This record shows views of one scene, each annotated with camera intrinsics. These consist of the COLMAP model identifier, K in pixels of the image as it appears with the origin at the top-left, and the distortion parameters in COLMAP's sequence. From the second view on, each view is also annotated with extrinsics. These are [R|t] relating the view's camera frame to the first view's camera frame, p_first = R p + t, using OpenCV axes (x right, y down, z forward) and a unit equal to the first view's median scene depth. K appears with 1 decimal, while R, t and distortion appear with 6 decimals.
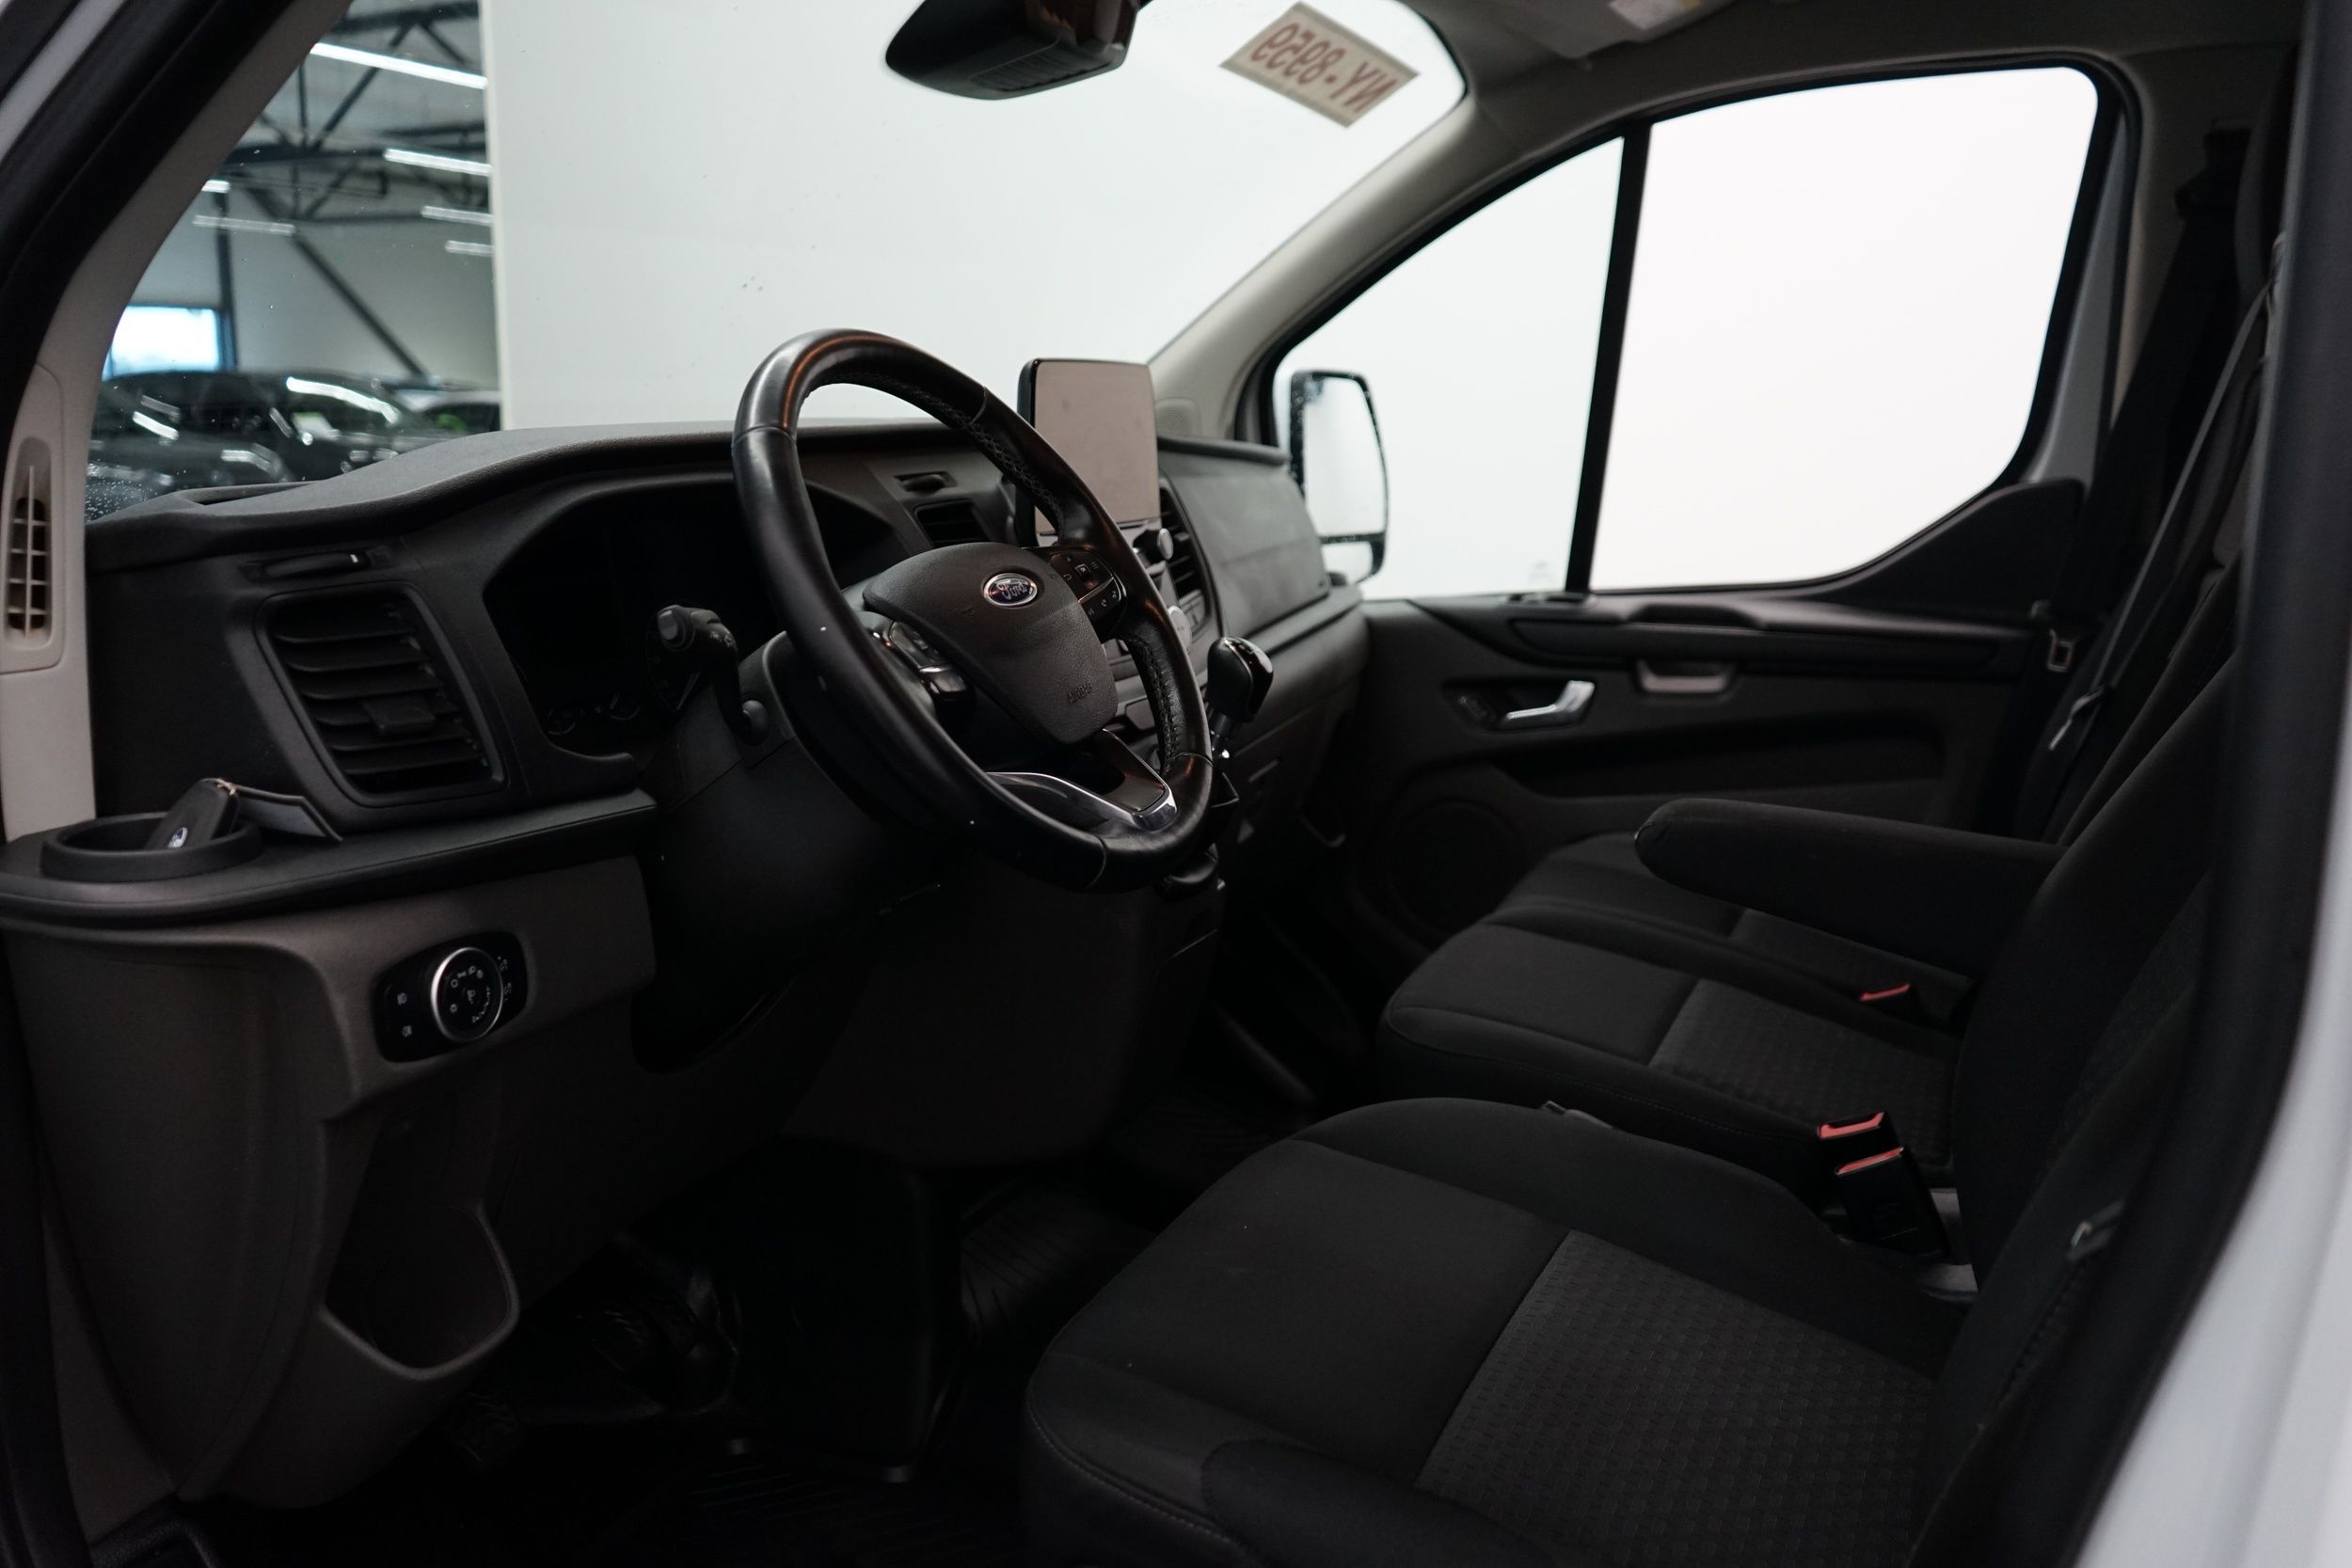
lens RADIAL K [[1877.9, 0, 1176.0], [0, 1877.9, 784.0], [0, 0, 1]] dist [-0.003904, -0.007582]
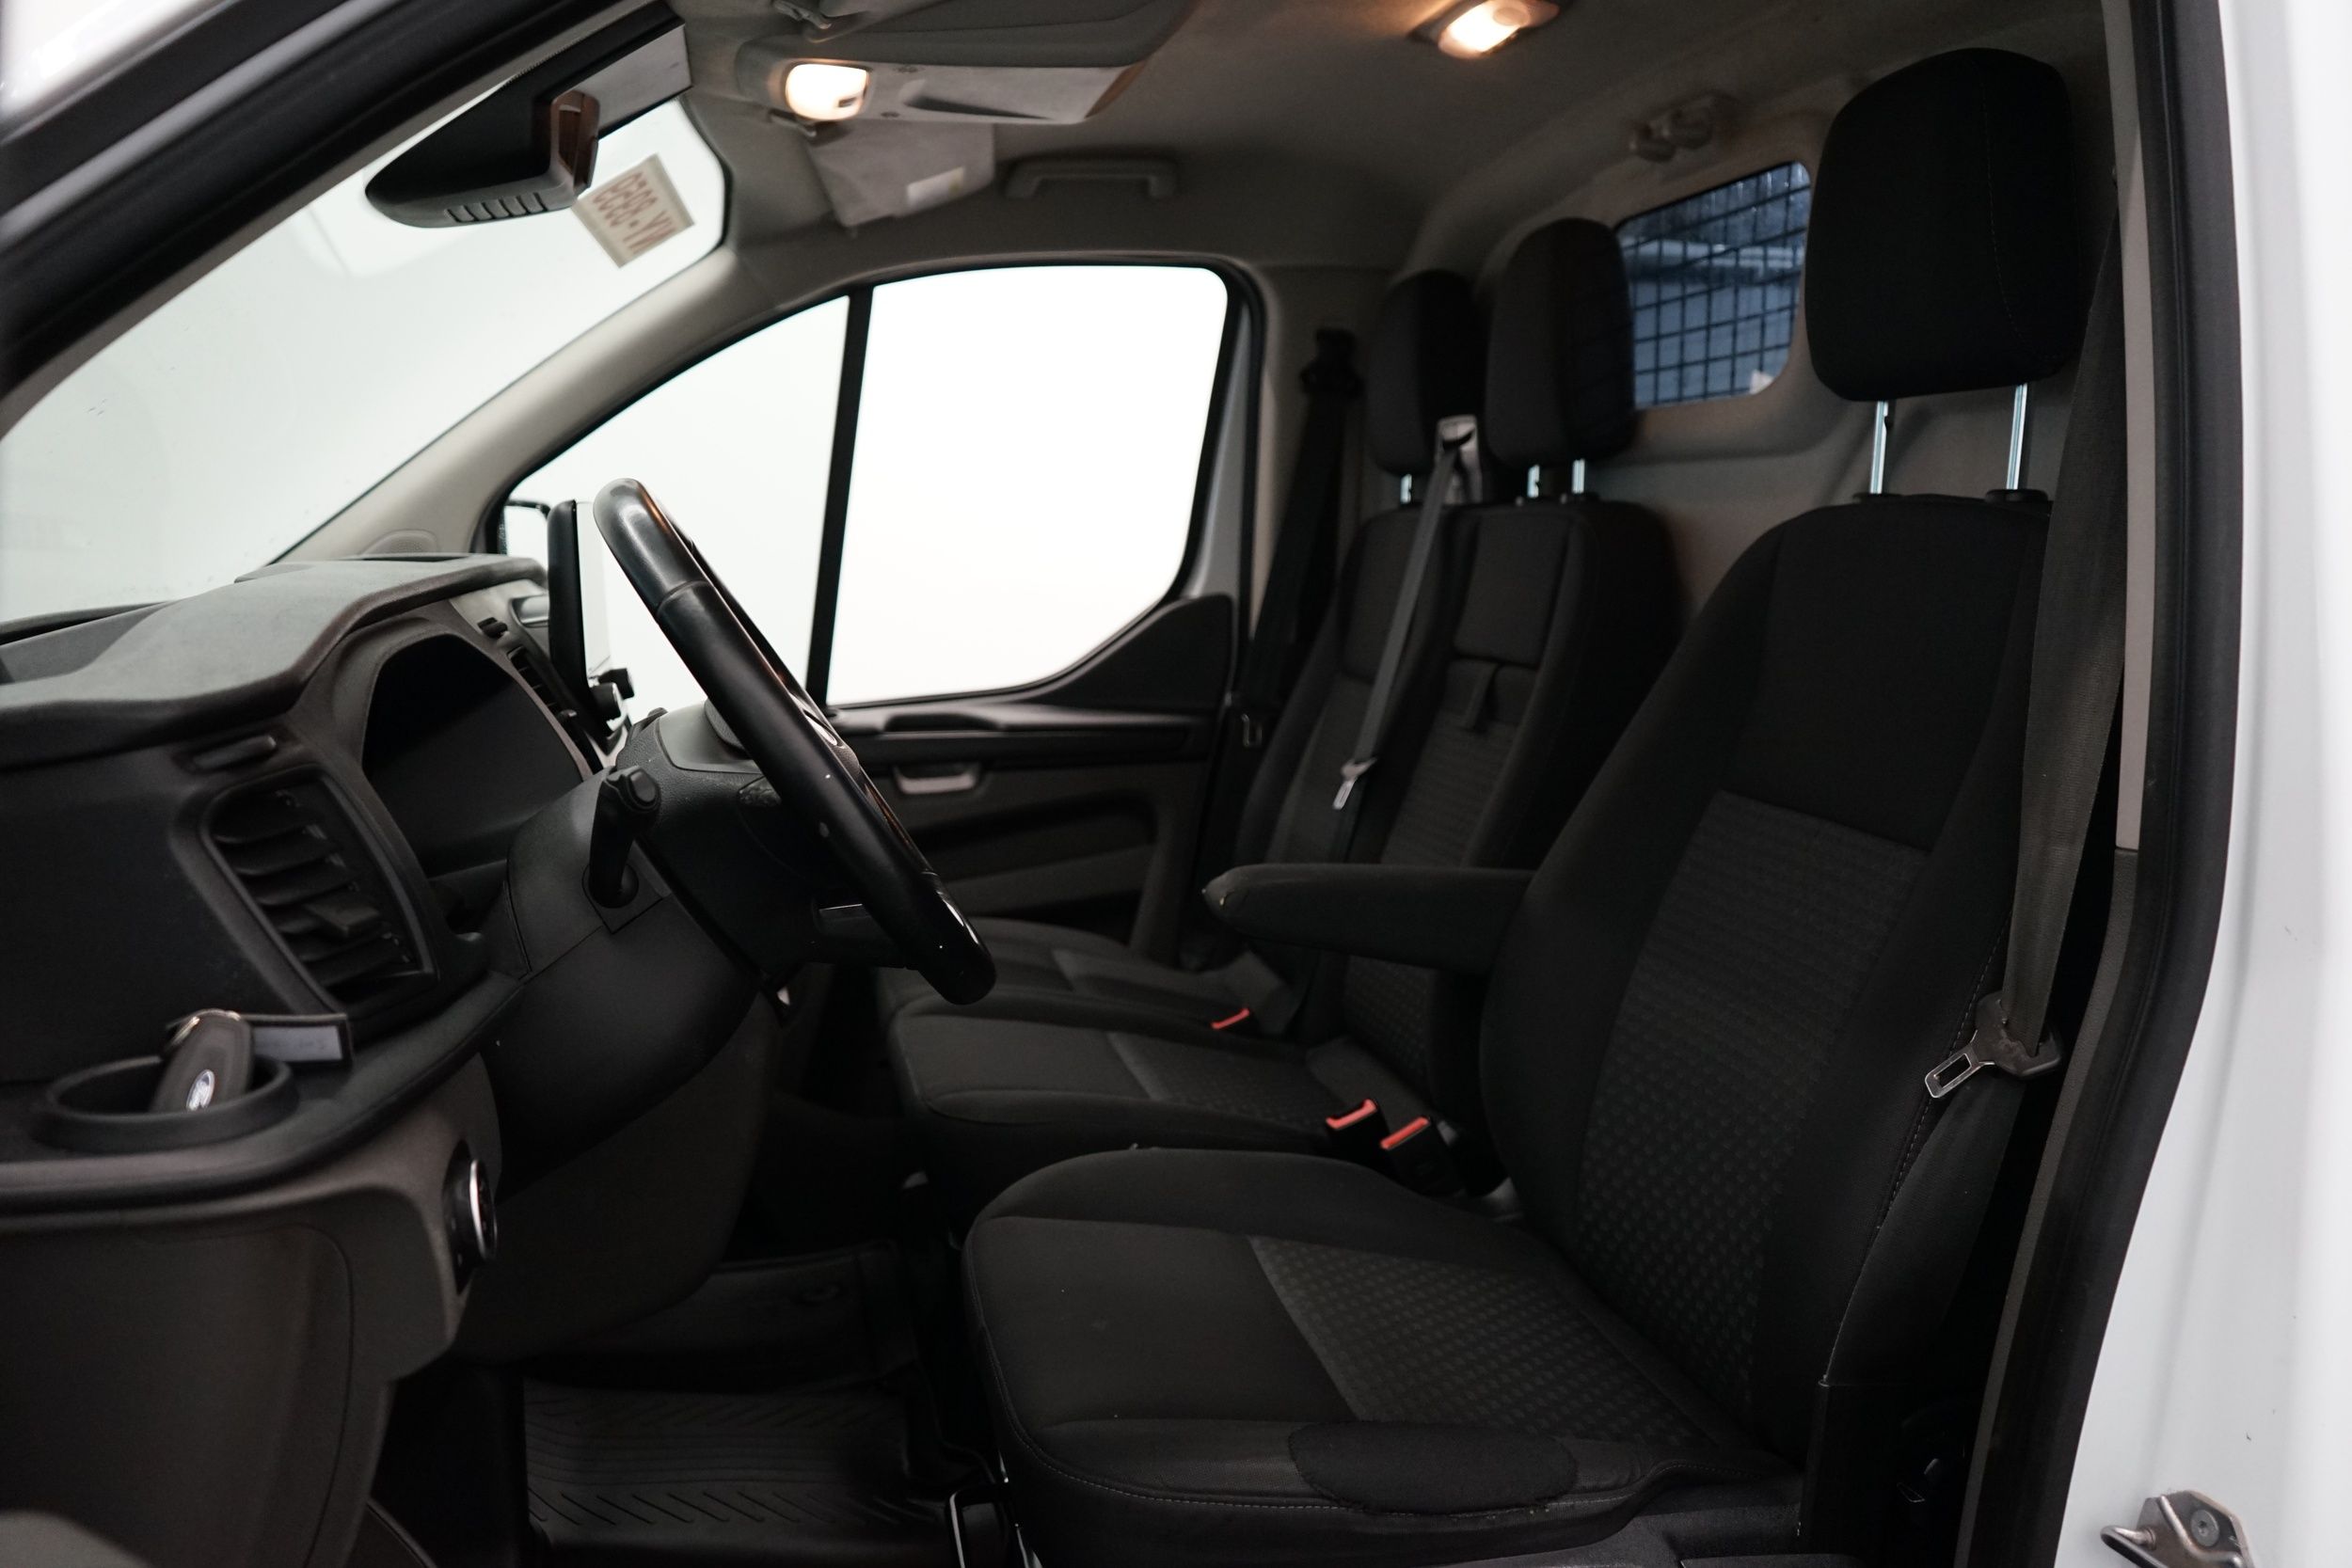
lens RADIAL K [[1877.9, 0, 1176.0], [0, 1877.9, 784.0], [0, 0, 1]] dist [-0.003904, -0.007582]
pose [[0.802663, -0.081854, 0.590789, -0.310238], [0.115978, 0.993051, -0.019983, -0.017283], [-0.585048, 0.084558, 0.806578, 0.026968]]
